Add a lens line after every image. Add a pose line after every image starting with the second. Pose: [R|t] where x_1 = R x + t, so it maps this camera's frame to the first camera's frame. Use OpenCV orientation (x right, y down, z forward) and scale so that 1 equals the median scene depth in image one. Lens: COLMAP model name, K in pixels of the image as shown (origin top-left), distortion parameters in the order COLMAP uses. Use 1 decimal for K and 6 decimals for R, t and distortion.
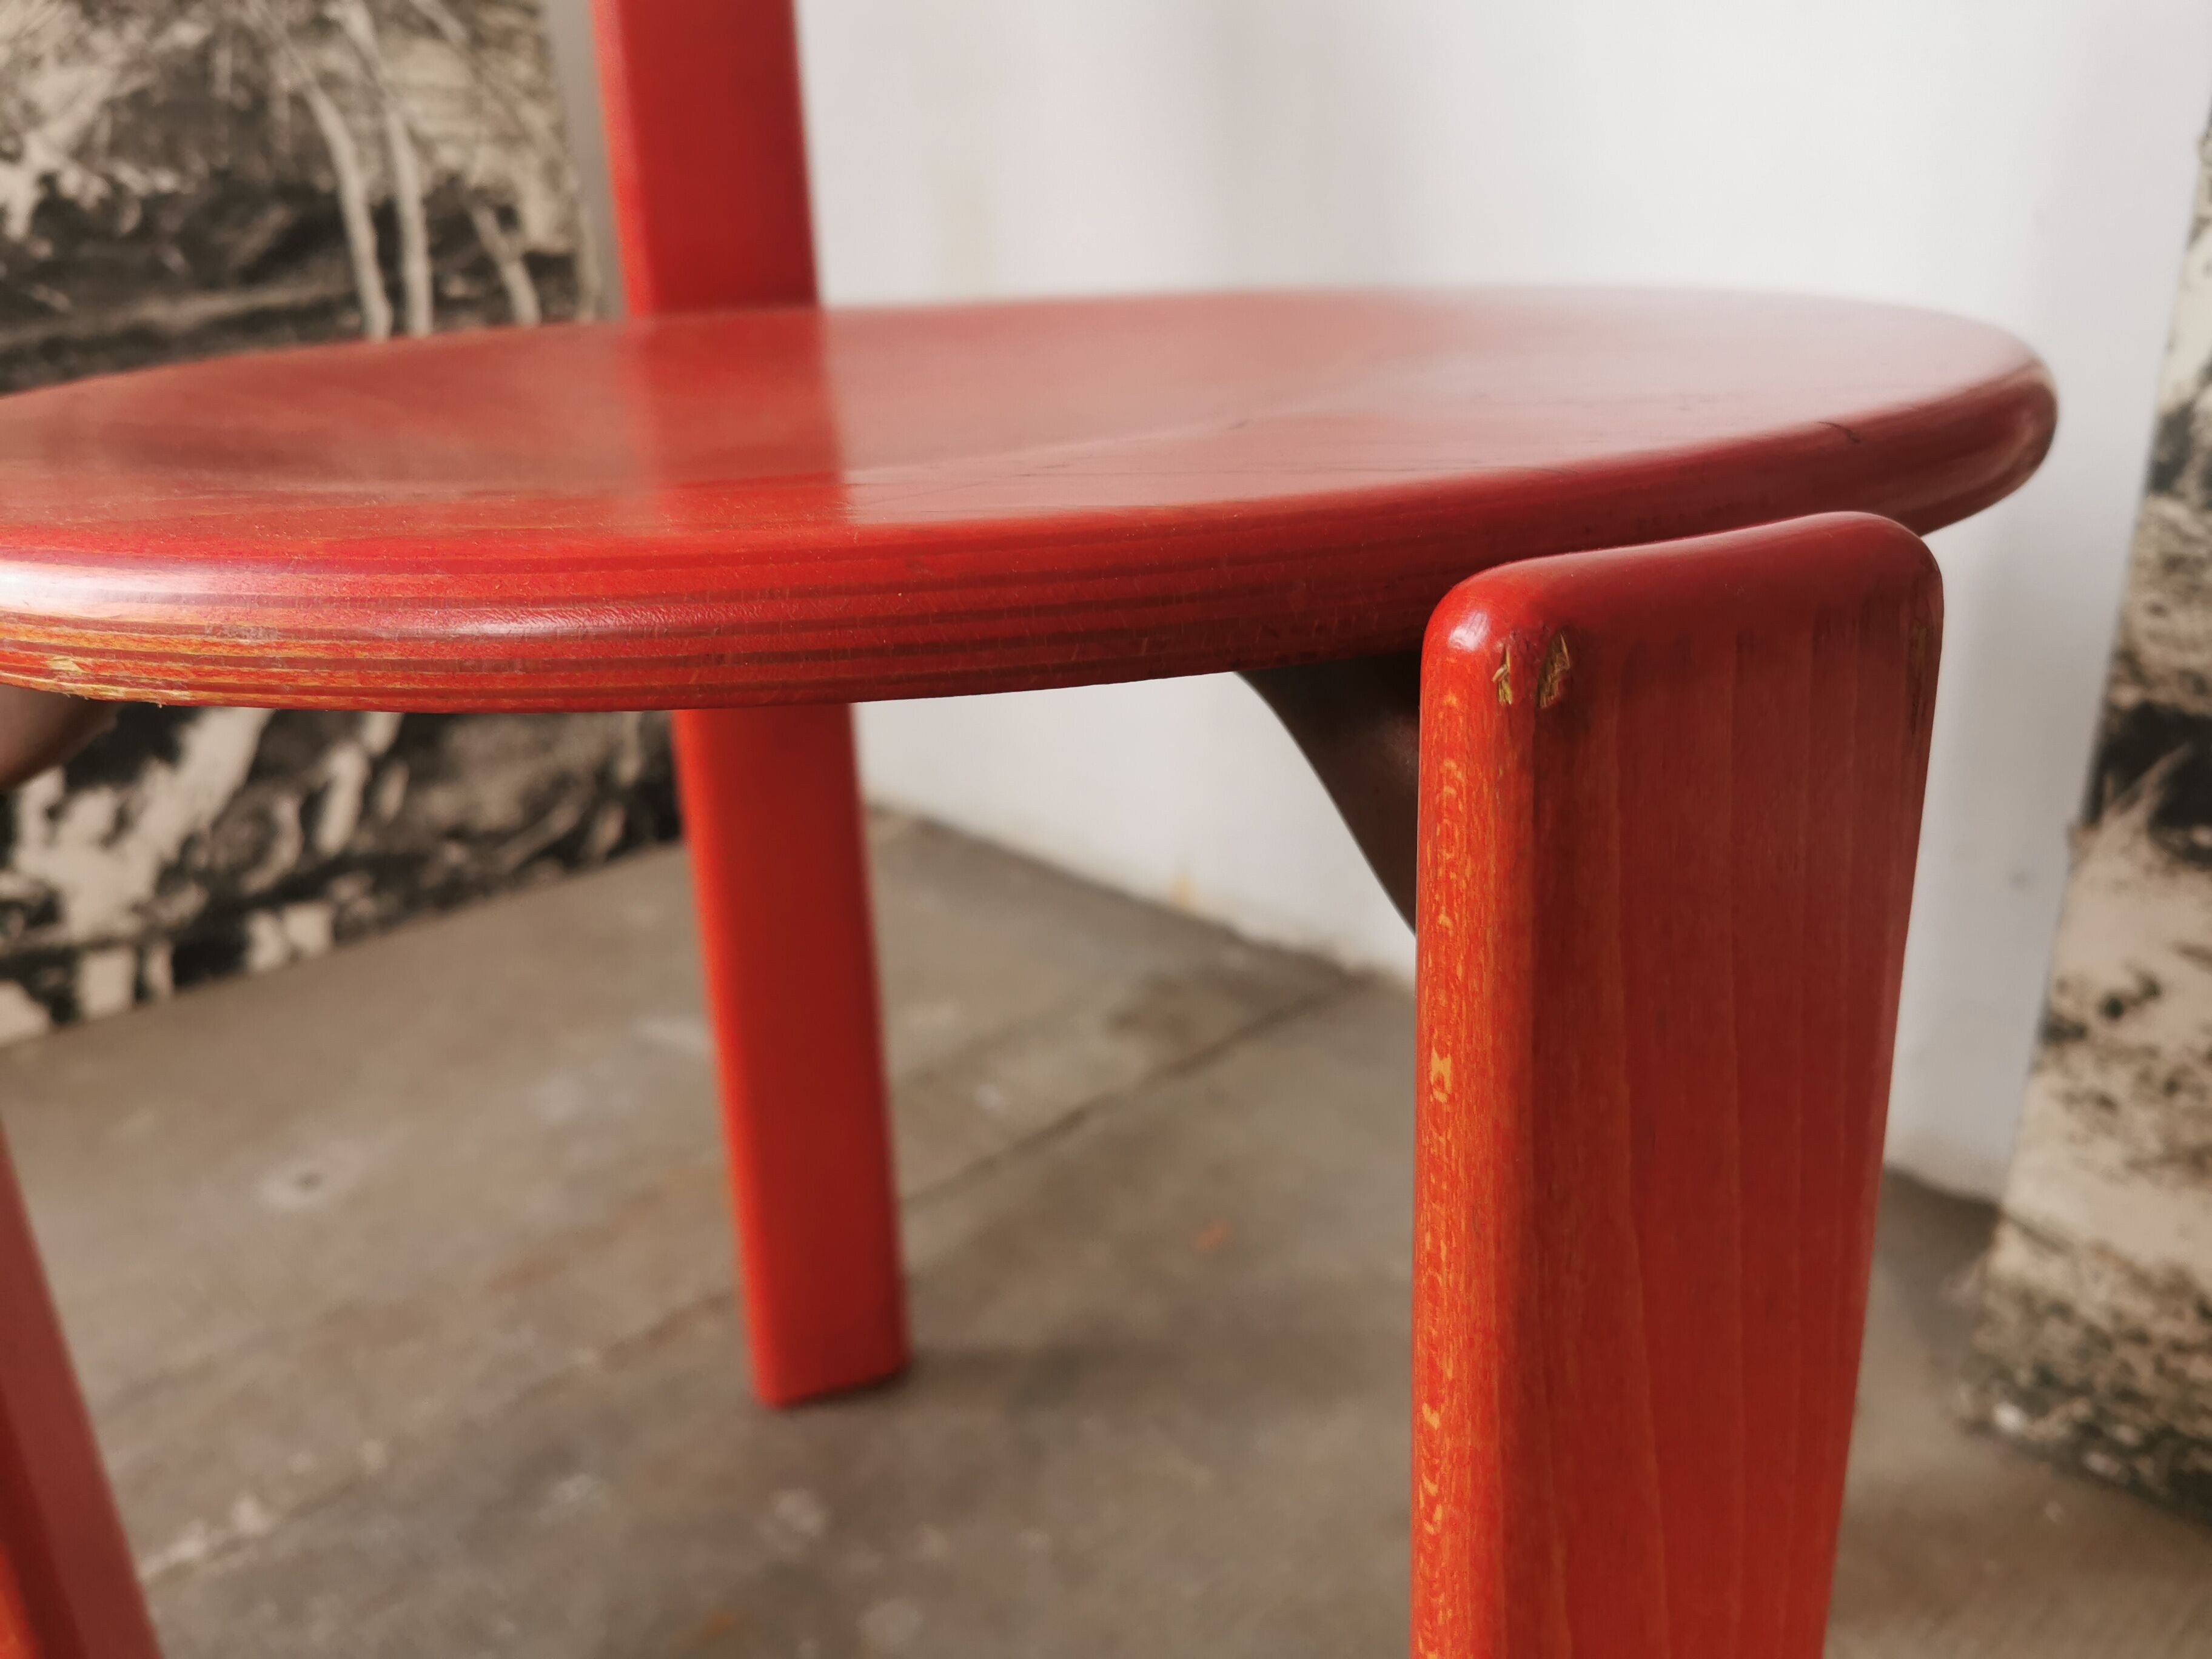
lens RADIAL K [[1774.0, 0, 1103.4], [0, 1774.0, 827.2], [0, 0, 1]] dist [0.025606, -0.081467]
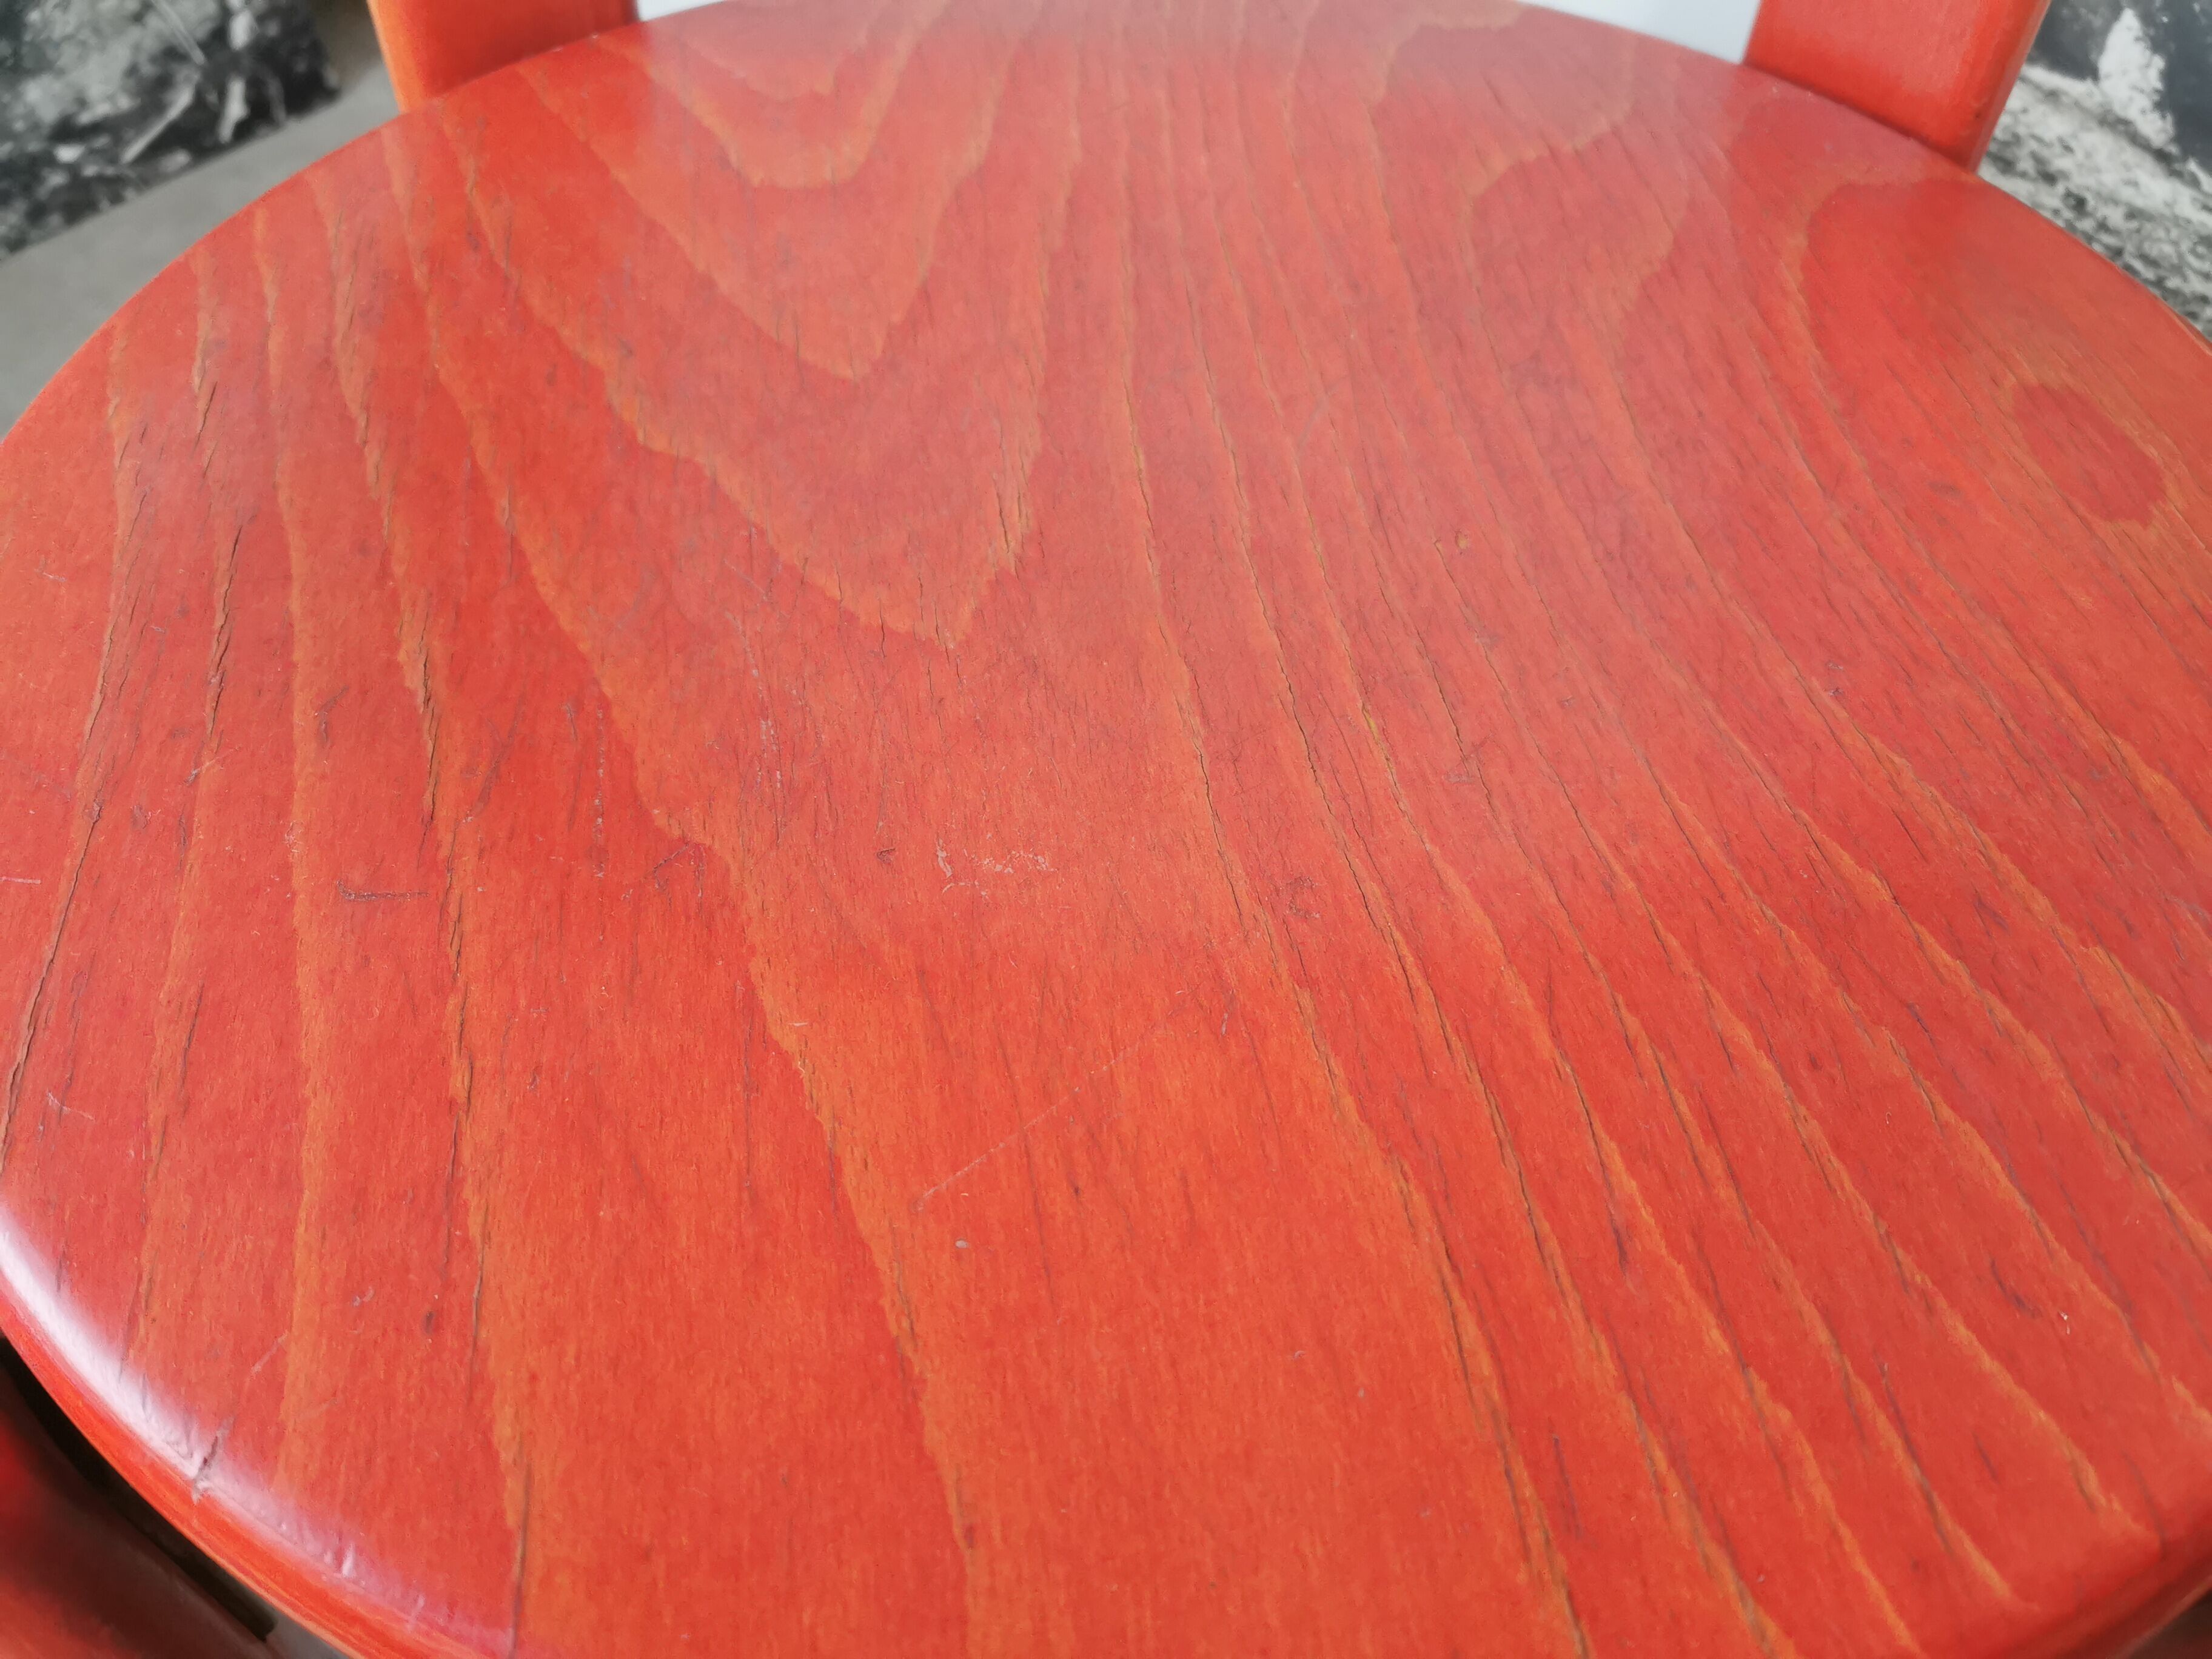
lens RADIAL K [[1738.1, 0, 1092.6], [0, 1738.1, 808.8], [0, 0, 1]] dist [0.035040, -0.073890]
pose [[0.979553, -0.103942, 0.172258, -0.046467], [0.007179, 0.873717, 0.486382, -0.138446], [-0.201060, -0.475200, 0.856598, -0.033935]]
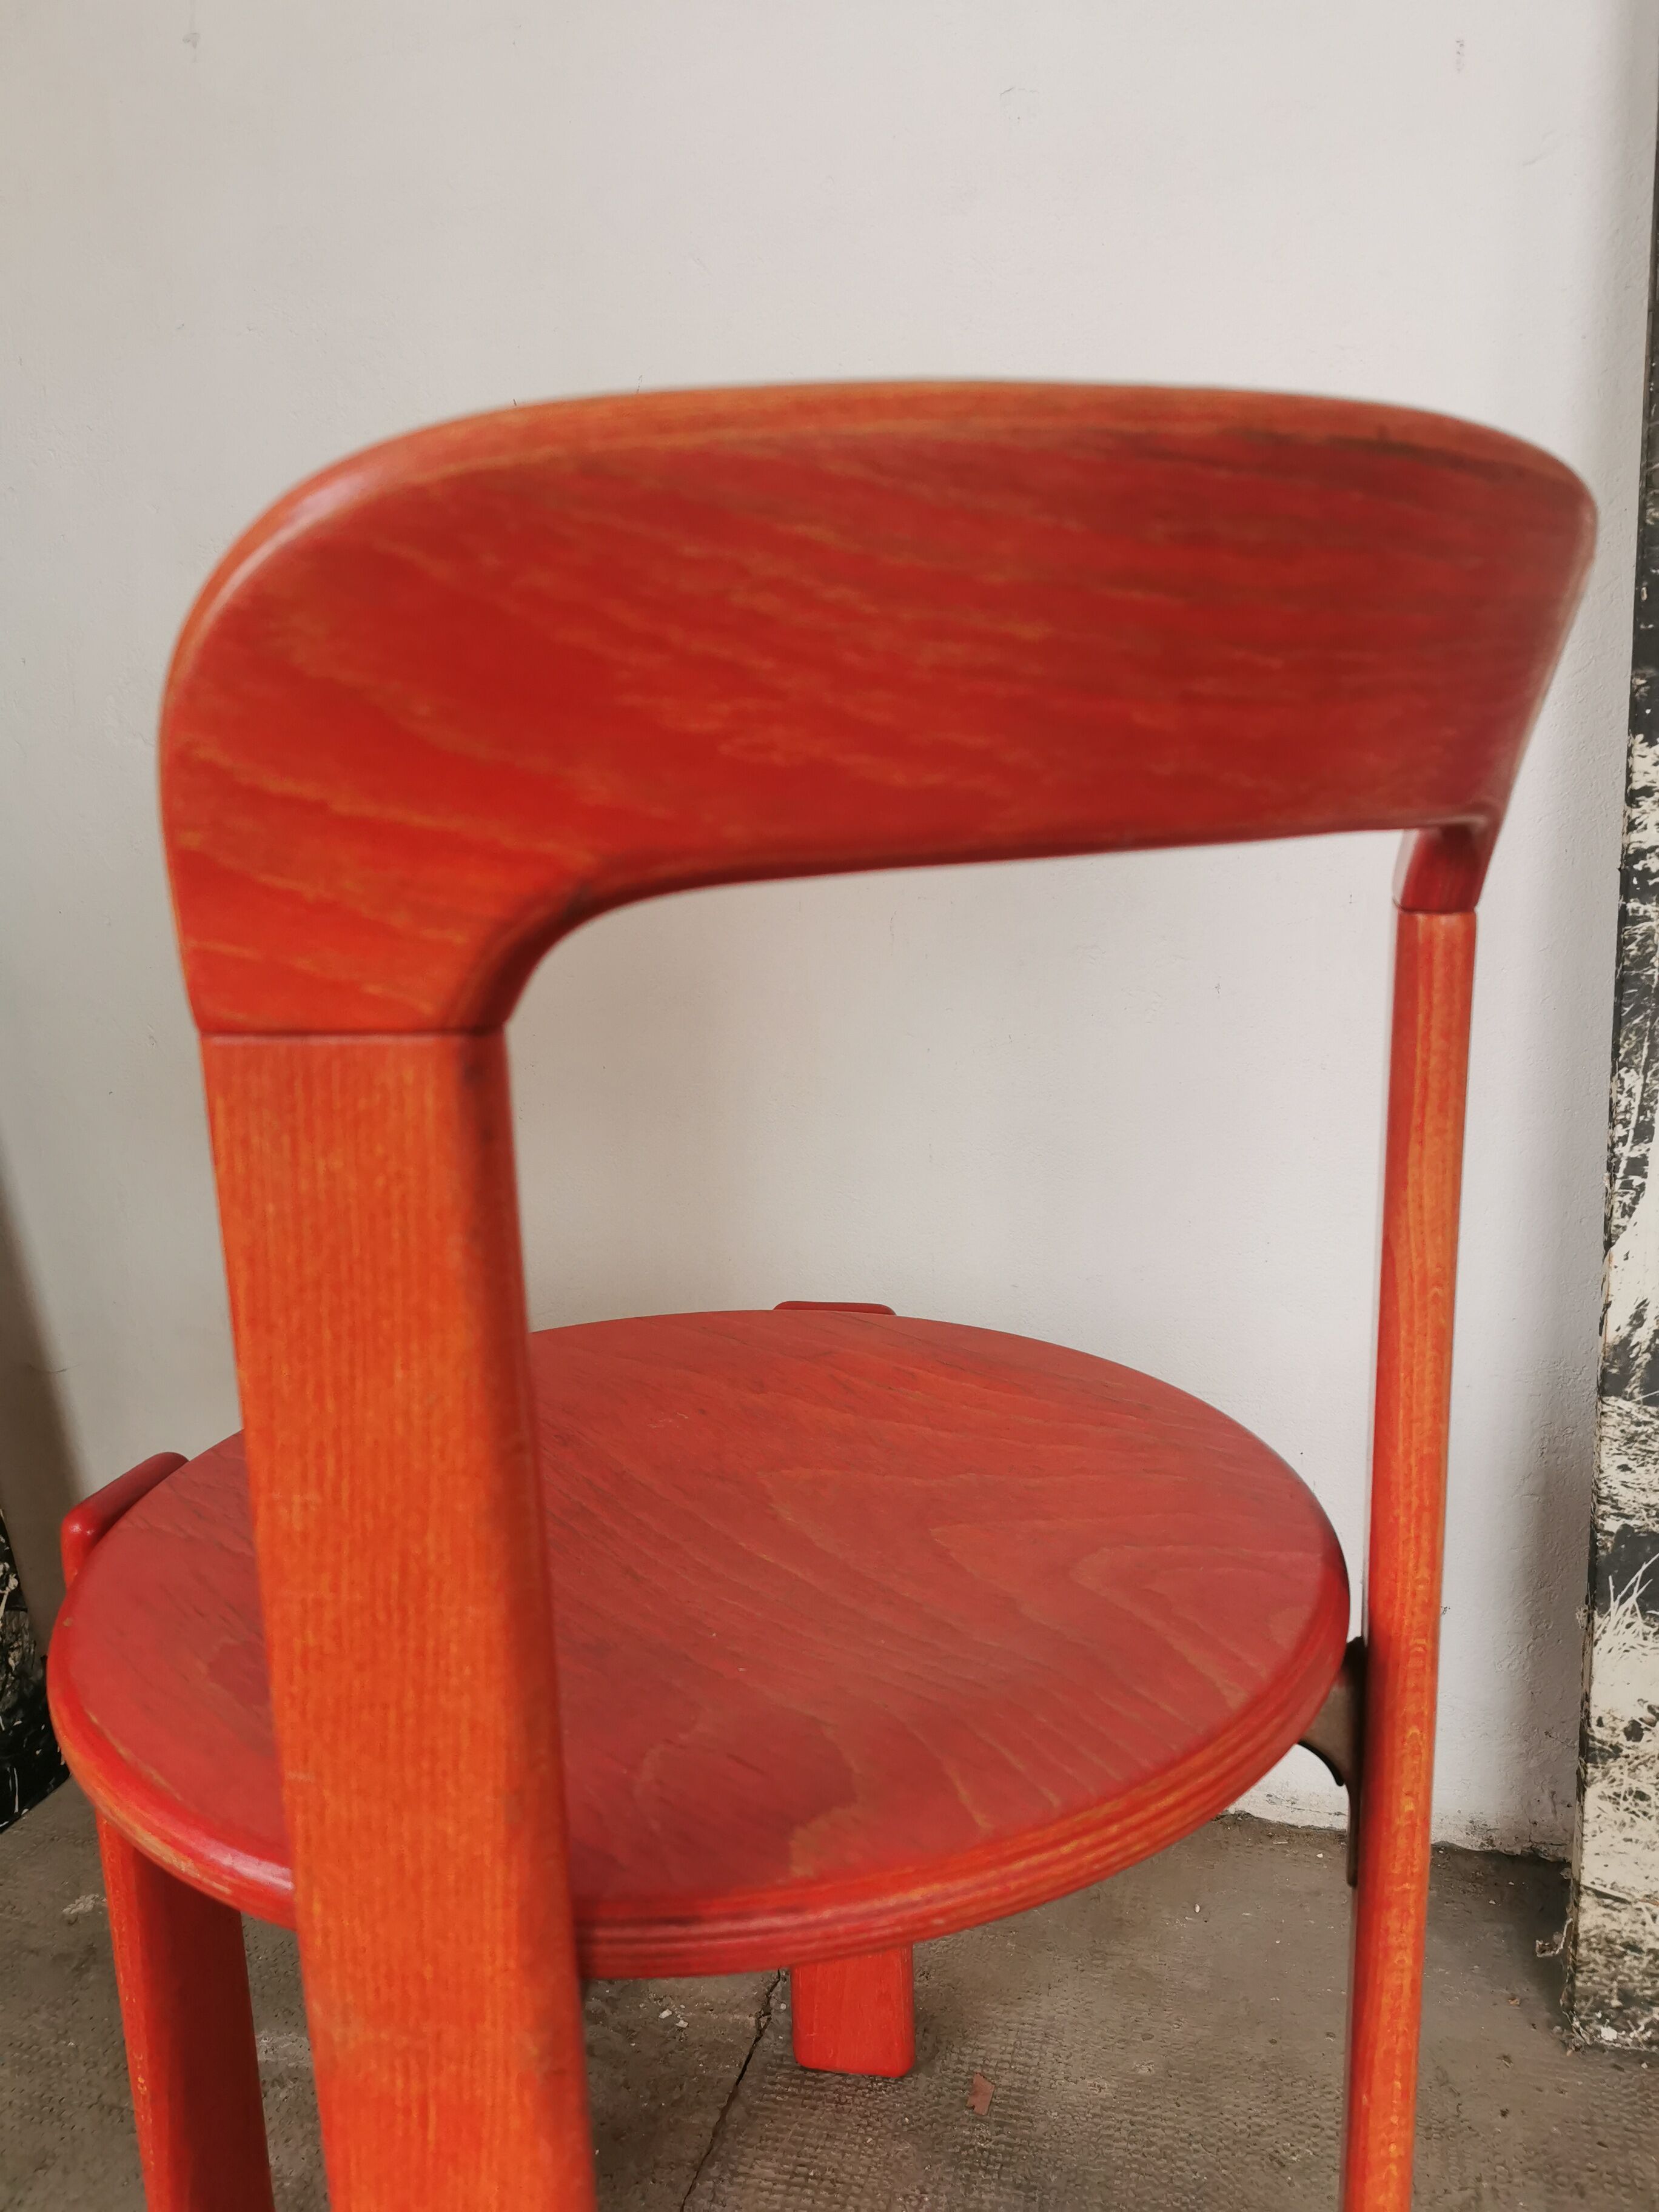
lens RADIAL K [[1722.4, 0, 827.5], [0, 1722.4, 1101.1], [0, 0, 1]] dist [-0.005368, -0.005568]
pose [[0.858014, -0.095072, 0.504750, -0.380103], [0.175964, 0.977660, -0.114972, -0.204292], [-0.482543, 0.187465, 0.855575, 0.002015]]
